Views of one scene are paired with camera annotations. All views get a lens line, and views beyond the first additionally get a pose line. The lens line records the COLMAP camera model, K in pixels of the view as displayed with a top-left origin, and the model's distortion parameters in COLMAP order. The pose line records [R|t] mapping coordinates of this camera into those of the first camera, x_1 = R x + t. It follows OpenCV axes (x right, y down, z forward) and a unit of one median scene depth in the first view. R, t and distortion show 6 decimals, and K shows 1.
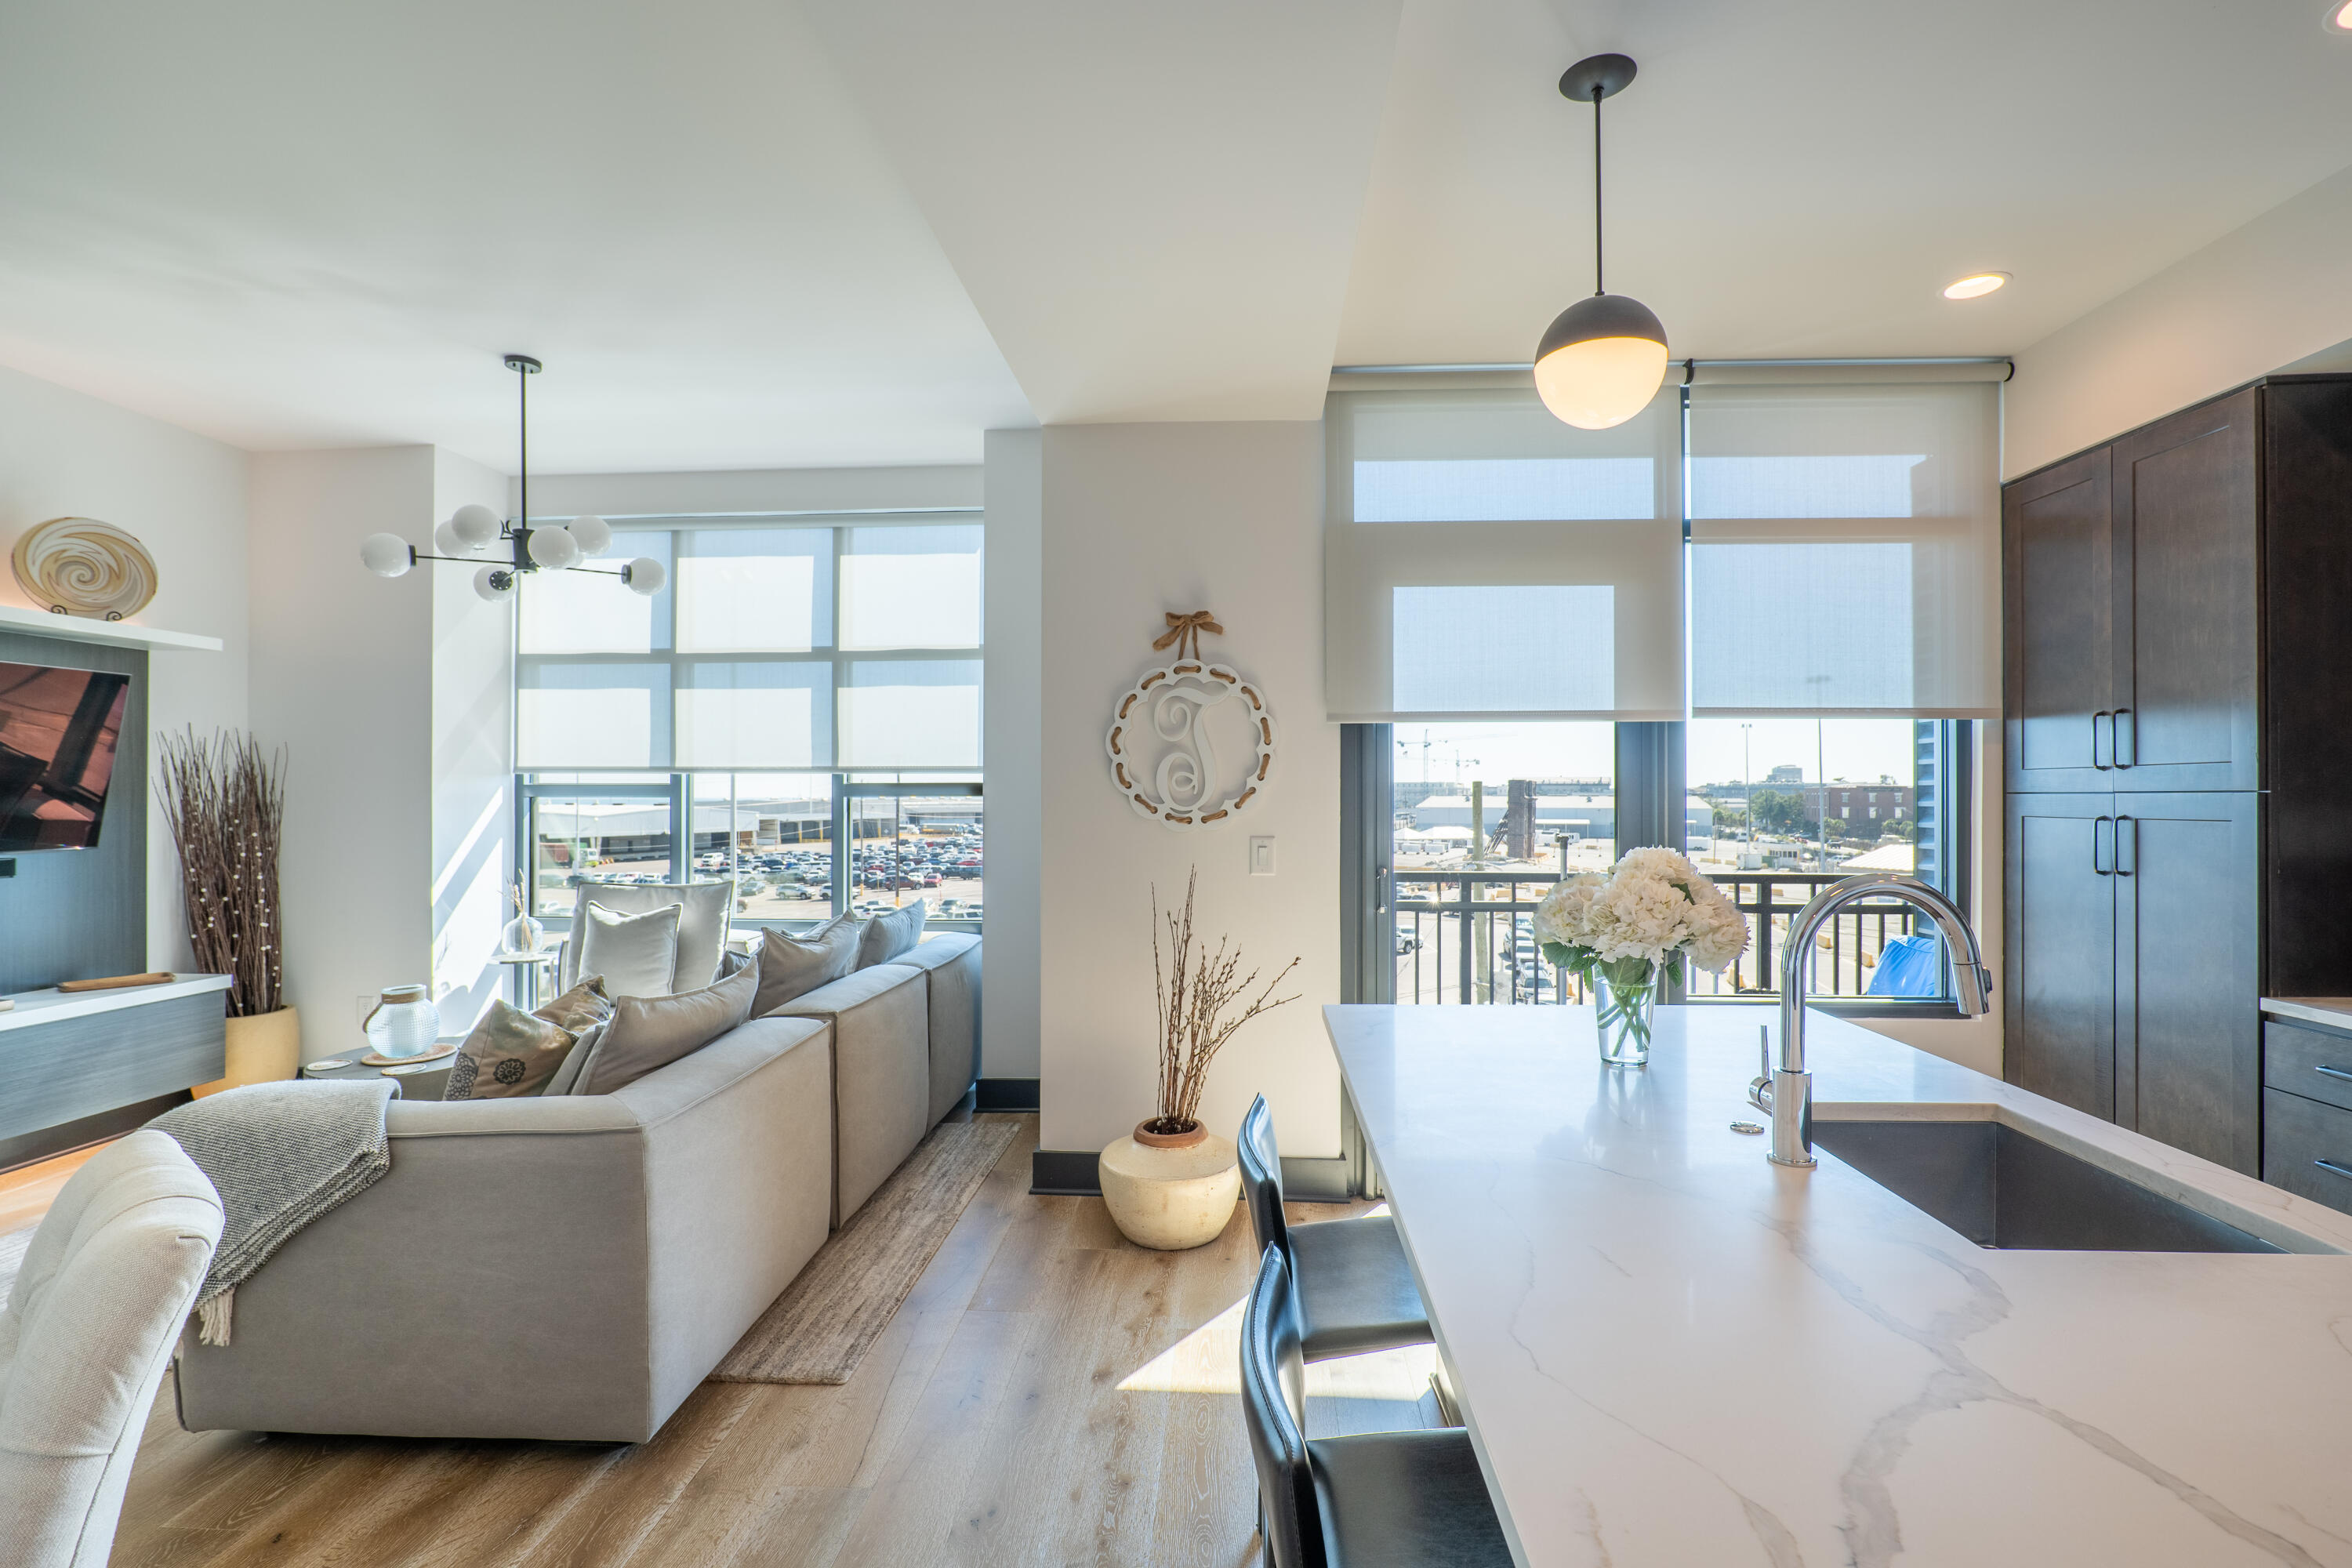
lens RADIAL K [[1096.0, 0, 1178.8], [0, 1096.0, 788.5], [0, 0, 1]] dist [-0.028169, 0.008619]
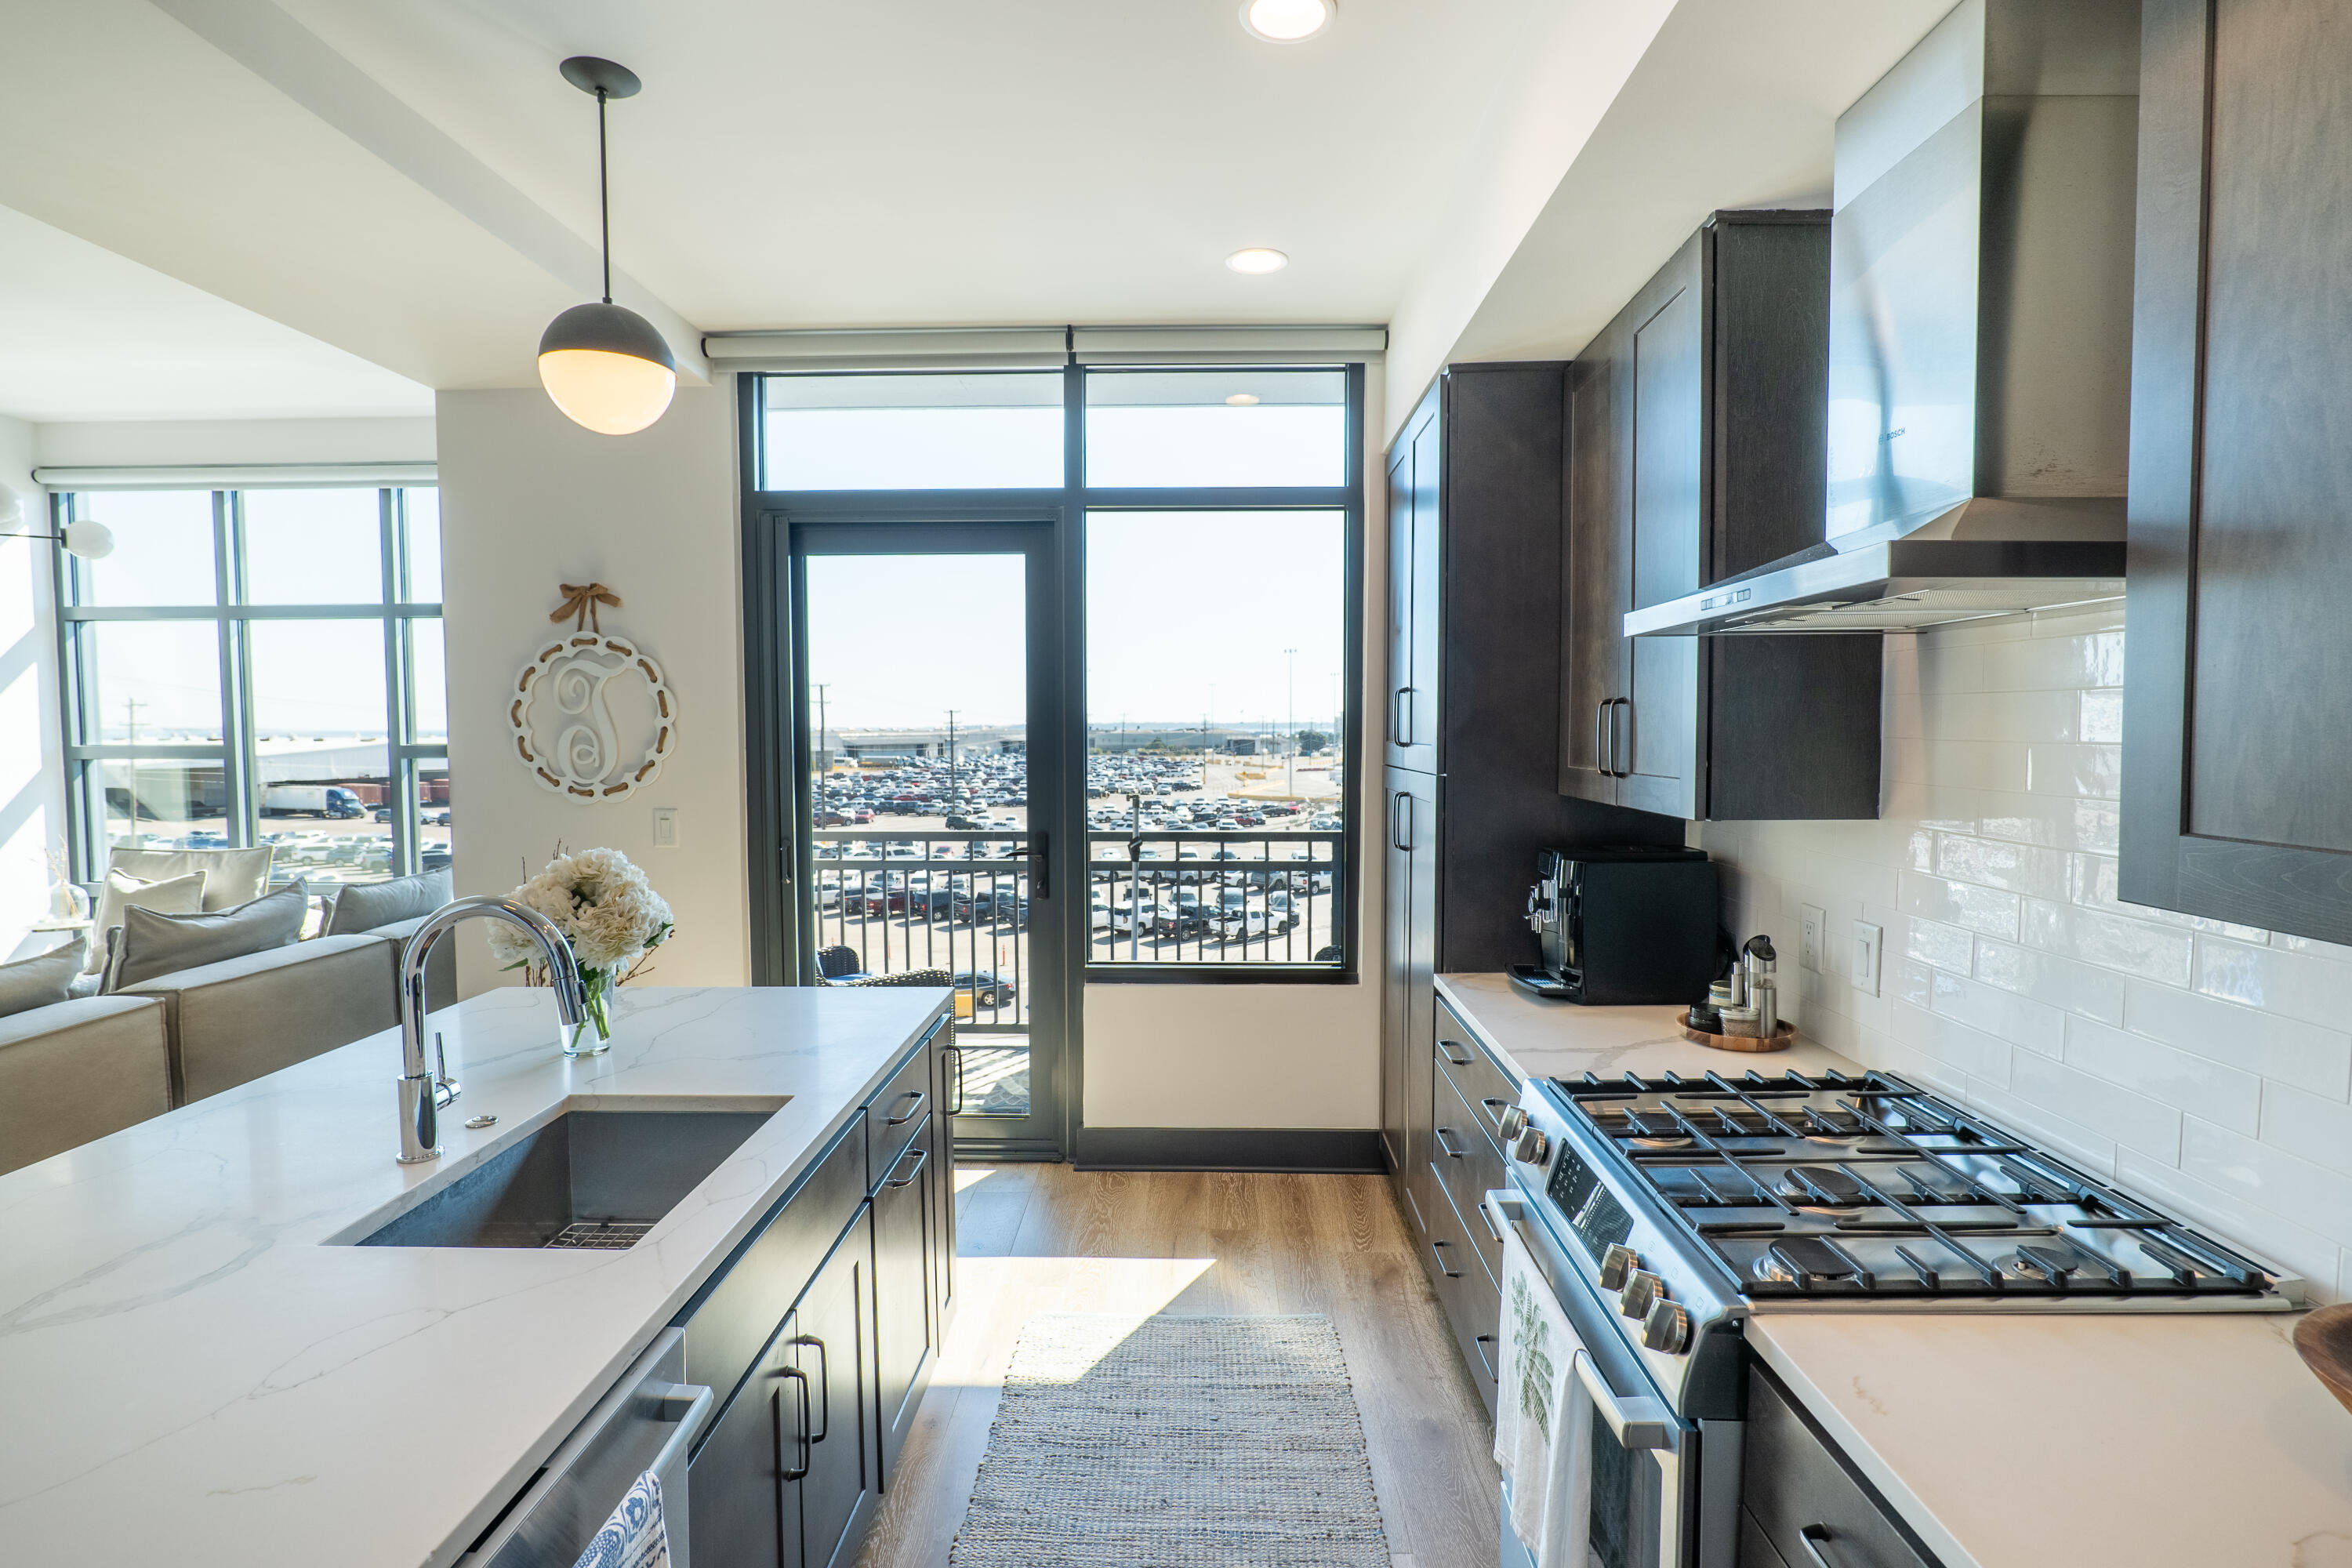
lens RADIAL K [[1140.4, 0, 1180.1], [0, 1140.4, 787.1], [0, 0, 1]] dist [-0.024681, 0.007644]
pose [[0.999238, -0.005372, 0.038672, 0.507848], [0.003016, 0.998150, 0.060728, -0.037792], [-0.038926, -0.060565, 0.997405, -0.055776]]
